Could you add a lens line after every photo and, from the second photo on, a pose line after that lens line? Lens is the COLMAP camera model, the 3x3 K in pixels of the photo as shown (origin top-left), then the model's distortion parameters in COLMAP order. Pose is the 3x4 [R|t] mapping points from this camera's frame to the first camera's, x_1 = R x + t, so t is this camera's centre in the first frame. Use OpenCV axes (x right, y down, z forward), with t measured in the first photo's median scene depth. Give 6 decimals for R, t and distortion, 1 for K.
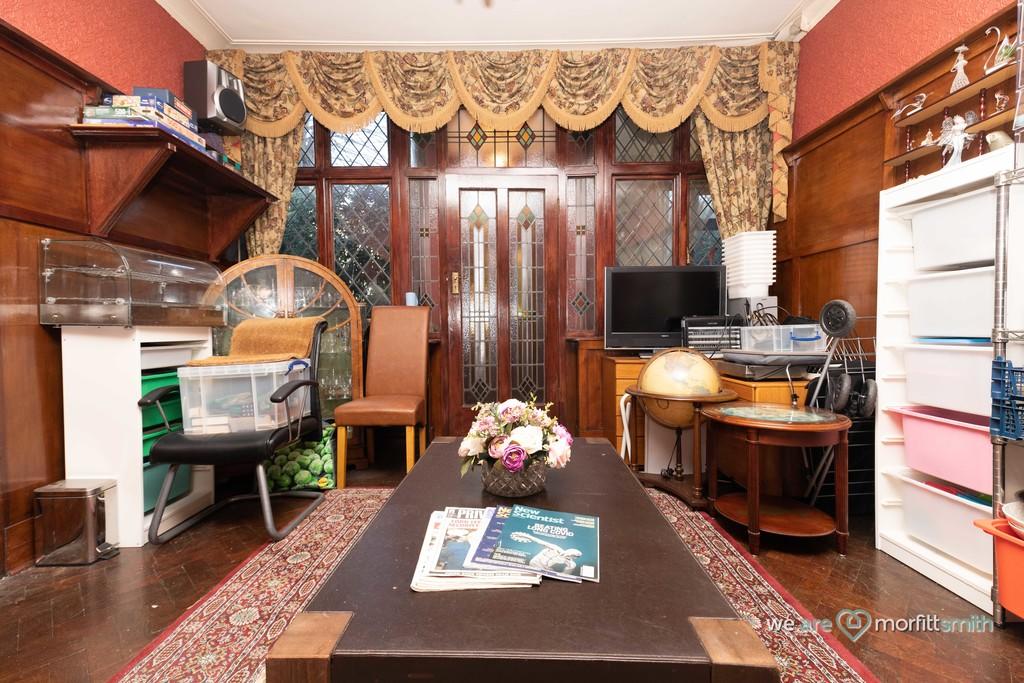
lens RADIAL K [[440.8, 0, 515.0], [0, 440.8, 336.7], [0, 0, 1]] dist [0.049139, -0.009696]
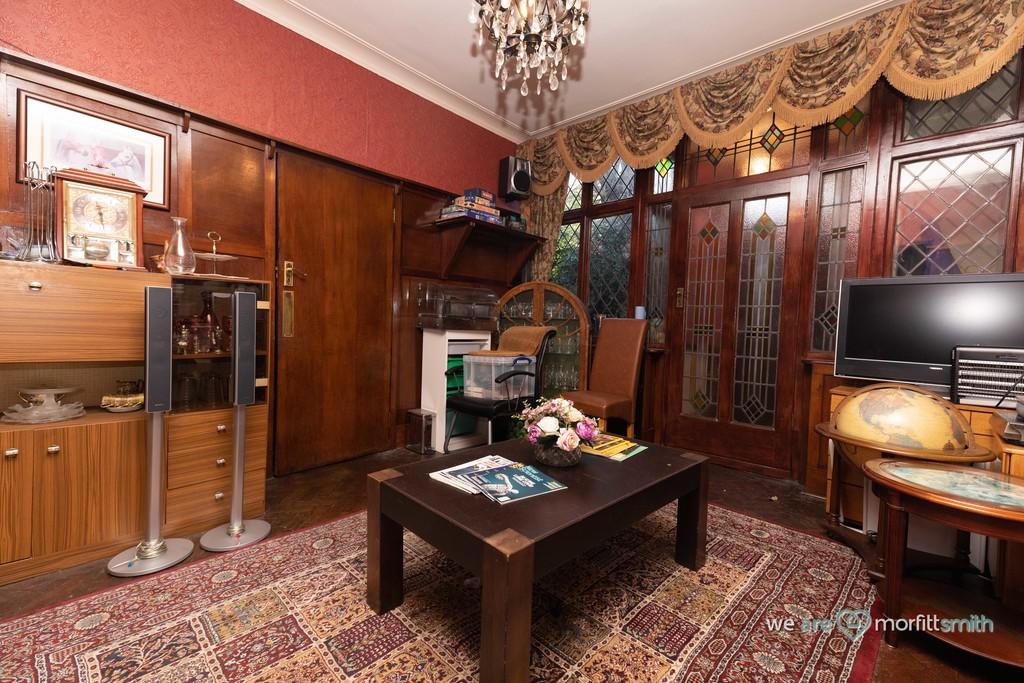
lens RADIAL K [[440.8, 0, 515.0], [0, 440.8, 336.7], [0, 0, 1]] dist [0.049139, -0.009696]
pose [[0.725749, 0.056108, -0.685668, 0.403257], [-0.057061, 0.998144, 0.021281, -0.035868], [0.685590, 0.023681, 0.727603, -0.058182]]
